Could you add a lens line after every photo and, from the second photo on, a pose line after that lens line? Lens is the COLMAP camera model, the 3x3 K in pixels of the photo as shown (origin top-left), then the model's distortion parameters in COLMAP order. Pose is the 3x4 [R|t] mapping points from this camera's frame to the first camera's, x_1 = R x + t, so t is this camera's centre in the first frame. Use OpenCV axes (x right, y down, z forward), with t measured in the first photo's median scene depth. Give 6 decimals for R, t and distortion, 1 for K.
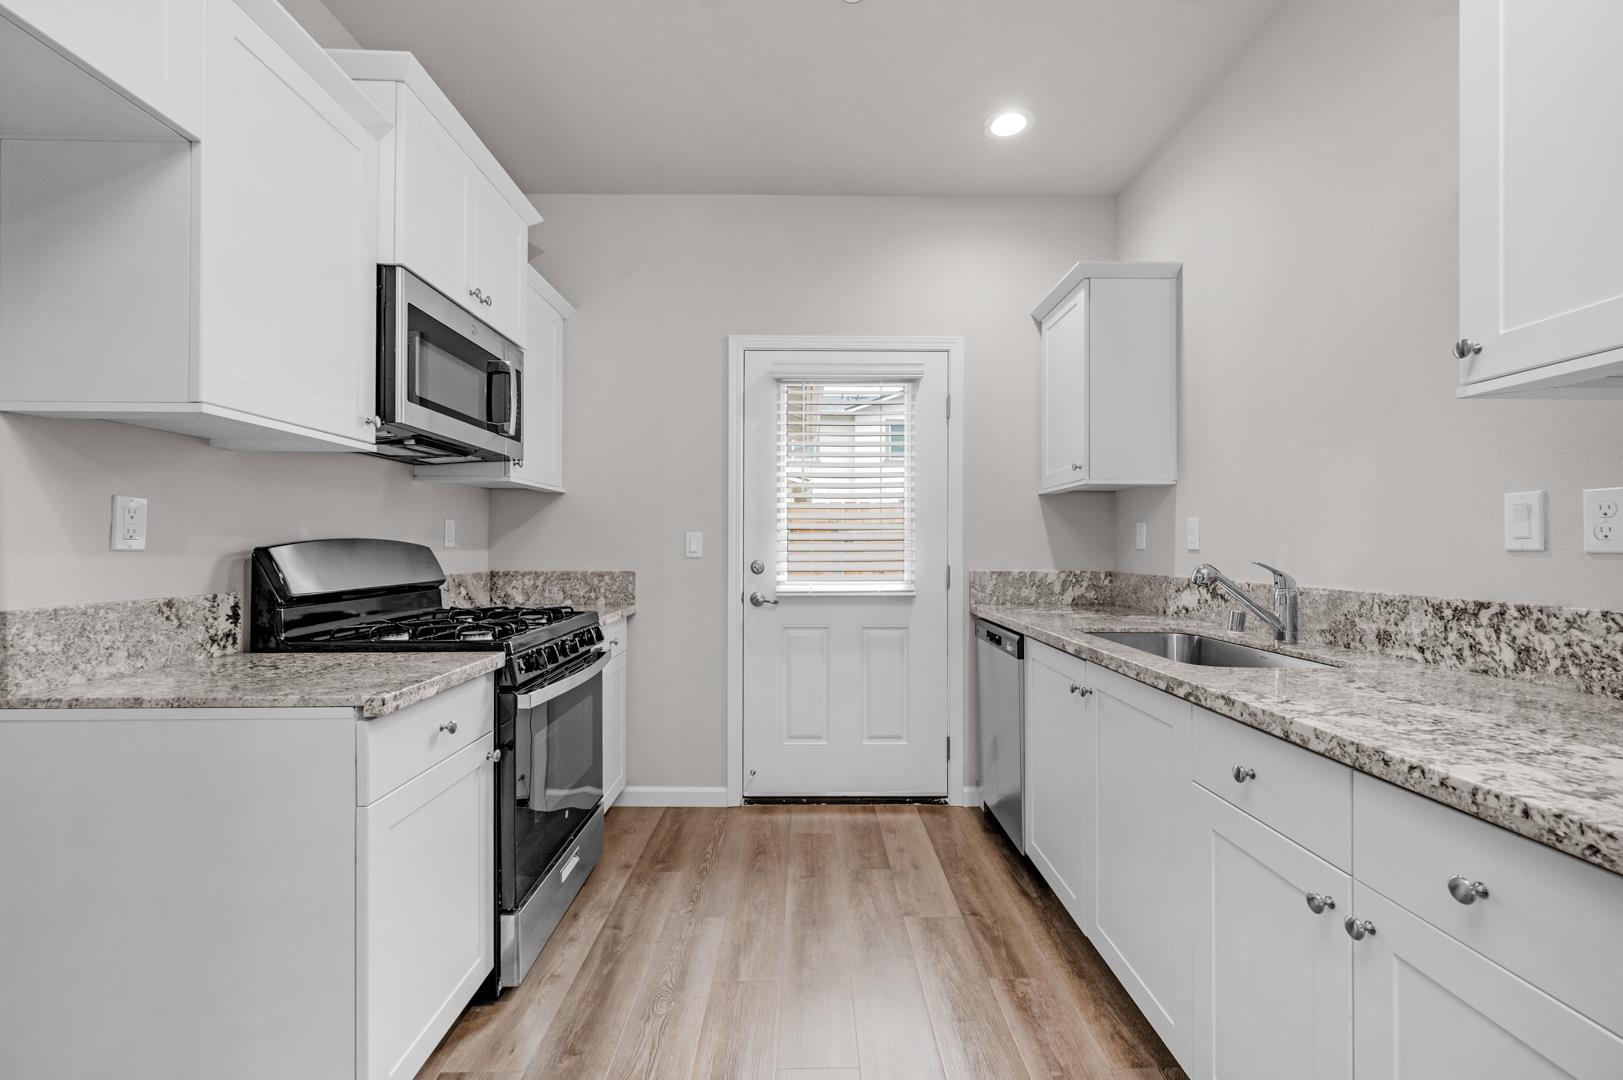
lens RADIAL K [[692.4, 0, 794.9], [0, 692.4, 536.0], [0, 0, 1]] dist [-0.001619, -0.001064]
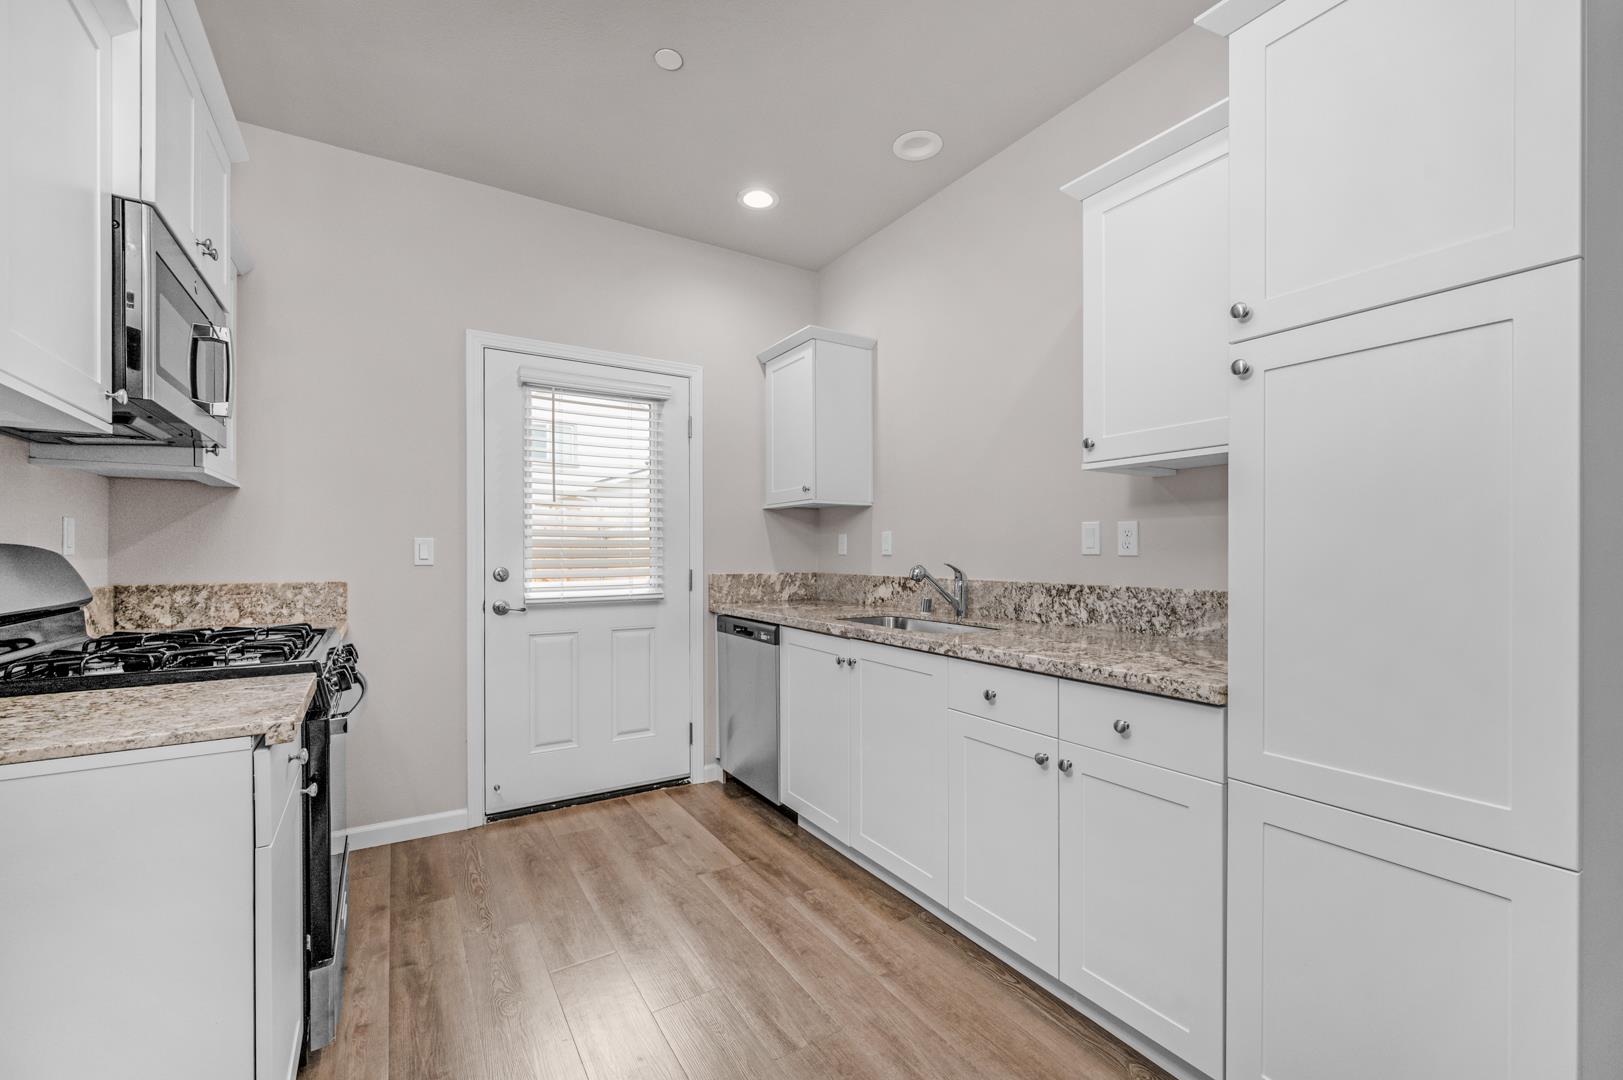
lens RADIAL K [[692.4, 0, 813.9], [0, 692.4, 539.1], [0, 0, 1]] dist [-0.001619, -0.001064]
pose [[0.846960, 0.009129, 0.531578, -0.263486], [-0.007057, 0.999958, -0.005928, -0.002411], [-0.531610, 0.001269, 0.846988, -0.068483]]
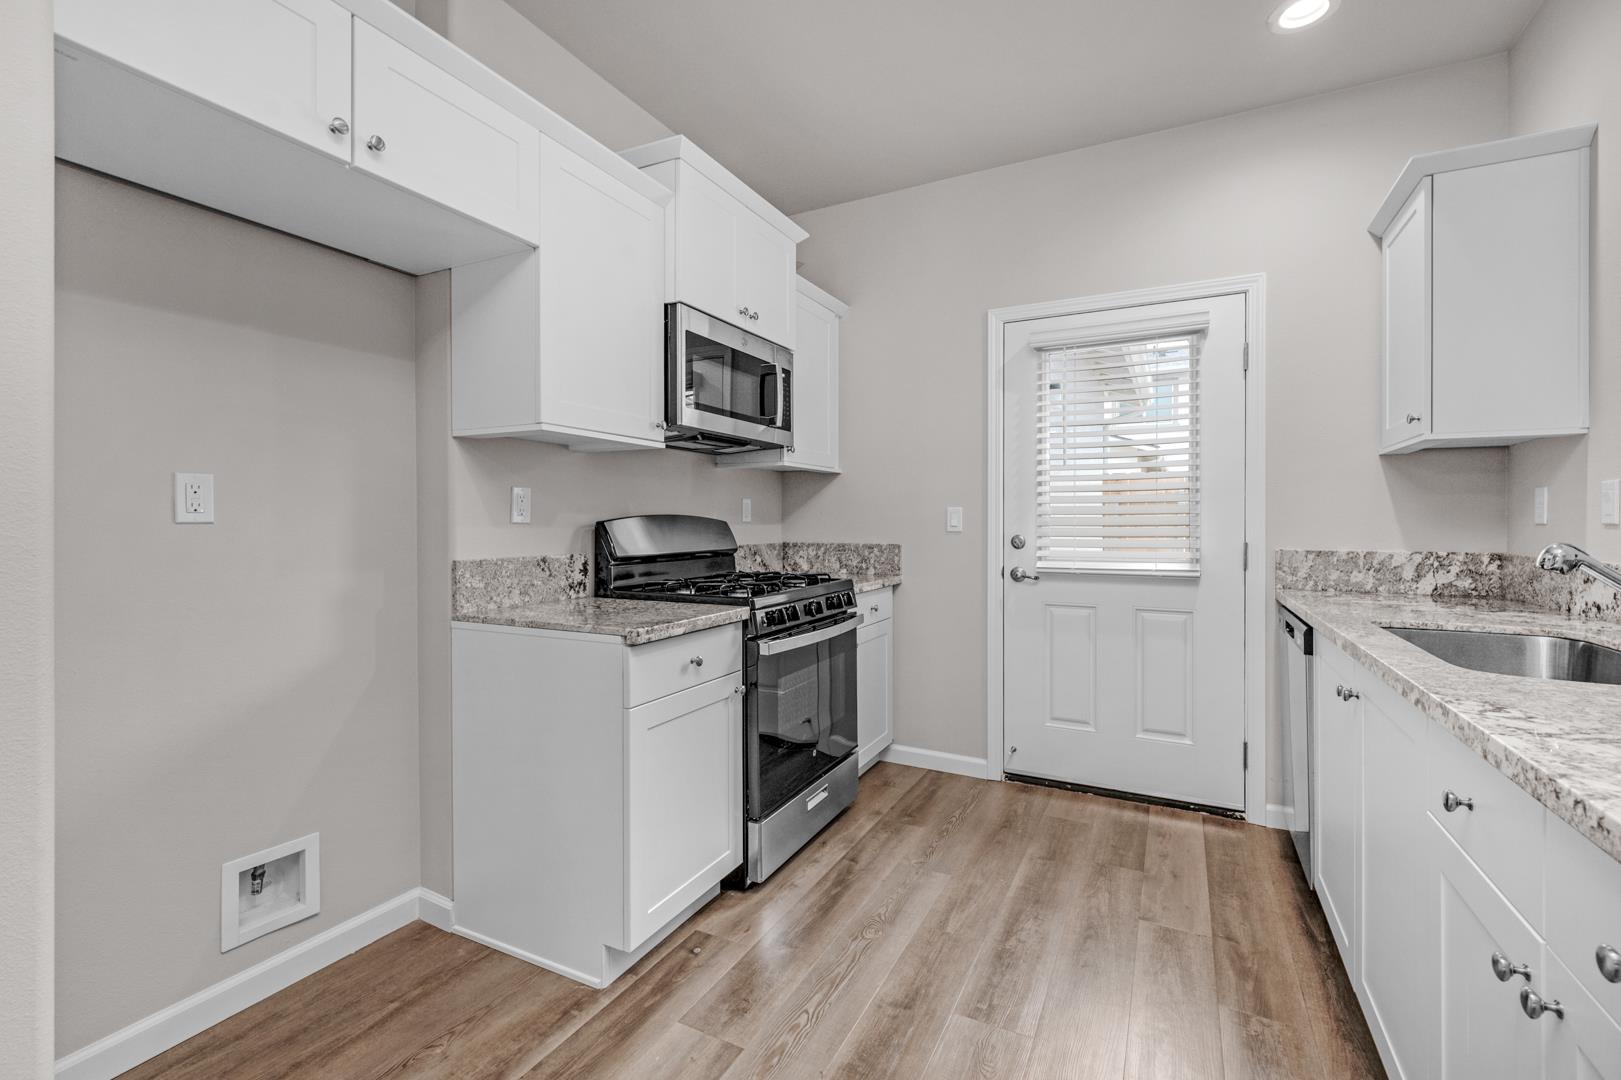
lens RADIAL K [[693.7, 0, 788.0], [0, 693.7, 514.3], [0, 0, 1]] dist [-0.001498, -0.000652]
pose [[0.880687, -0.005714, -0.473665, 0.165544], [0.007507, 0.999970, 0.001895, 0.001770], [0.473640, -0.005224, 0.880703, -0.032765]]
